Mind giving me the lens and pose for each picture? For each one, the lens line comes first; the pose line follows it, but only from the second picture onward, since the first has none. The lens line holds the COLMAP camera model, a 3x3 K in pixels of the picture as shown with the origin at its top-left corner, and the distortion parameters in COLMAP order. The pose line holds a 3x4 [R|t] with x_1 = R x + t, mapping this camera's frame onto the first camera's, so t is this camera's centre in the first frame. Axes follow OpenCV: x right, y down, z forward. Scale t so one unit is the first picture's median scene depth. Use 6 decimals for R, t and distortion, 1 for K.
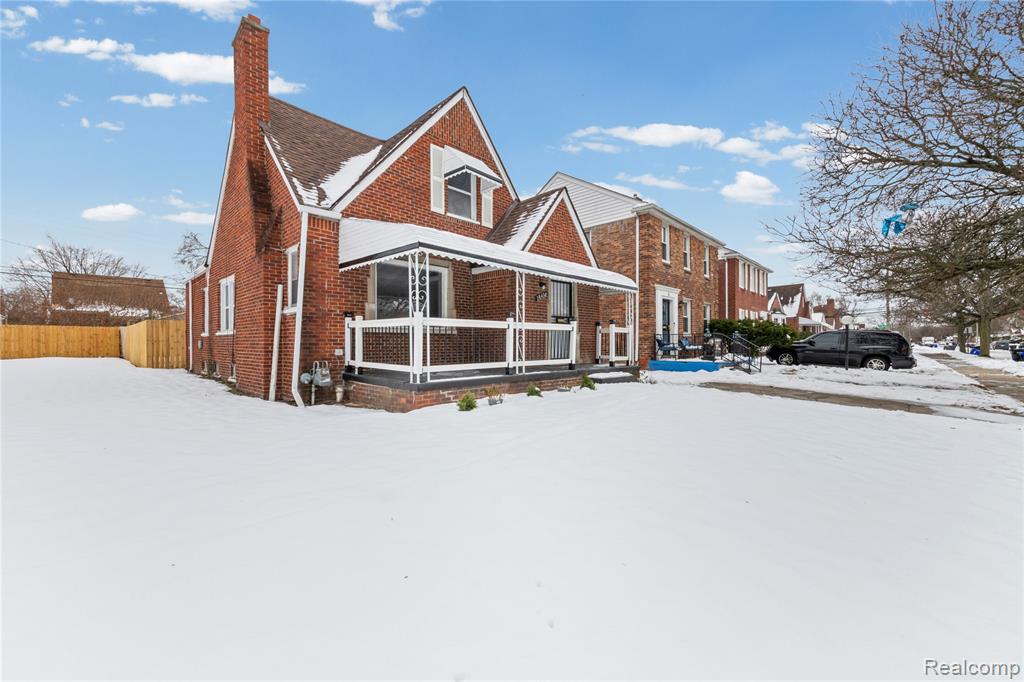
lens RADIAL K [[401.5, 0, 512.5], [0, 401.5, 343.9], [0, 0, 1]] dist [0.002487, -0.000059]
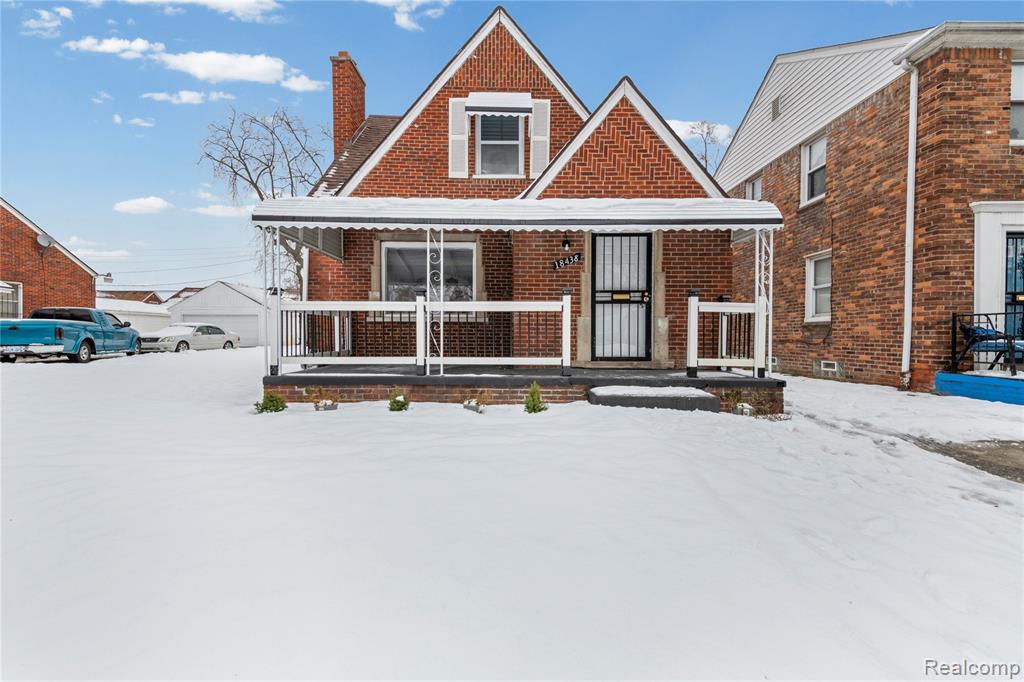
lens RADIAL K [[401.5, 0, 512.5], [0, 401.5, 343.9], [0, 0, 1]] dist [0.002487, -0.000059]
pose [[0.691708, 0.015979, -0.722000, 0.495674], [-0.006501, 0.999852, 0.015901, 0.006322], [0.722148, -0.006305, 0.691710, 0.490546]]
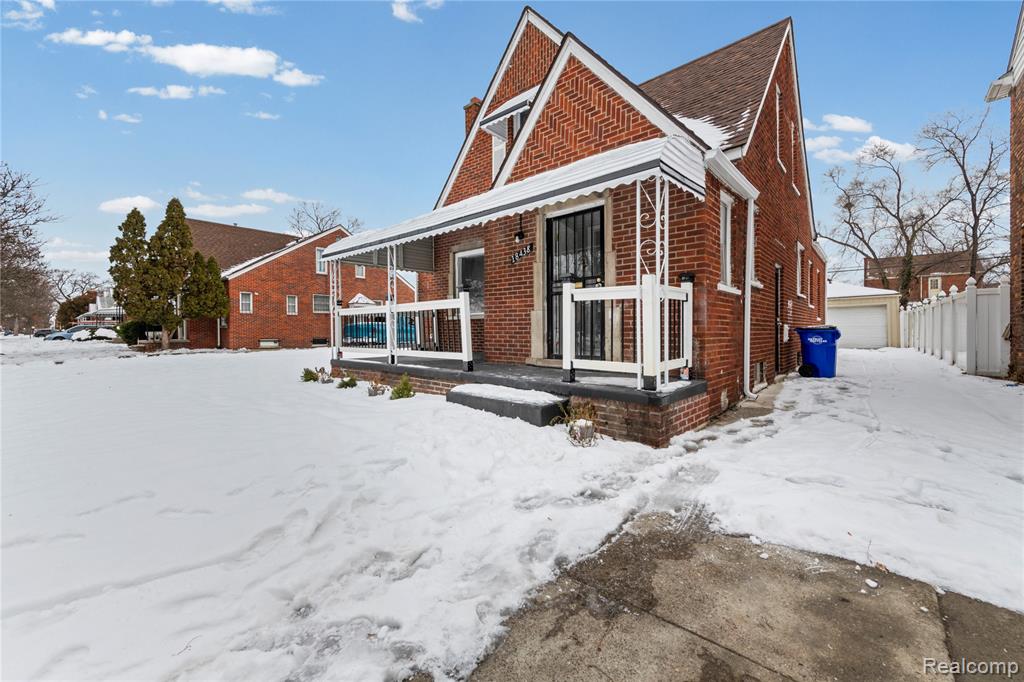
lens RADIAL K [[403.9, 0, 517.0], [0, 403.9, 334.7], [0, 0, 1]] dist [0.001375, -0.000004]
pose [[0.043266, 0.012984, -0.998979, 0.719598], [0.002953, 0.999910, 0.013124, 0.000043], [0.999059, -0.003517, 0.043224, 0.983588]]
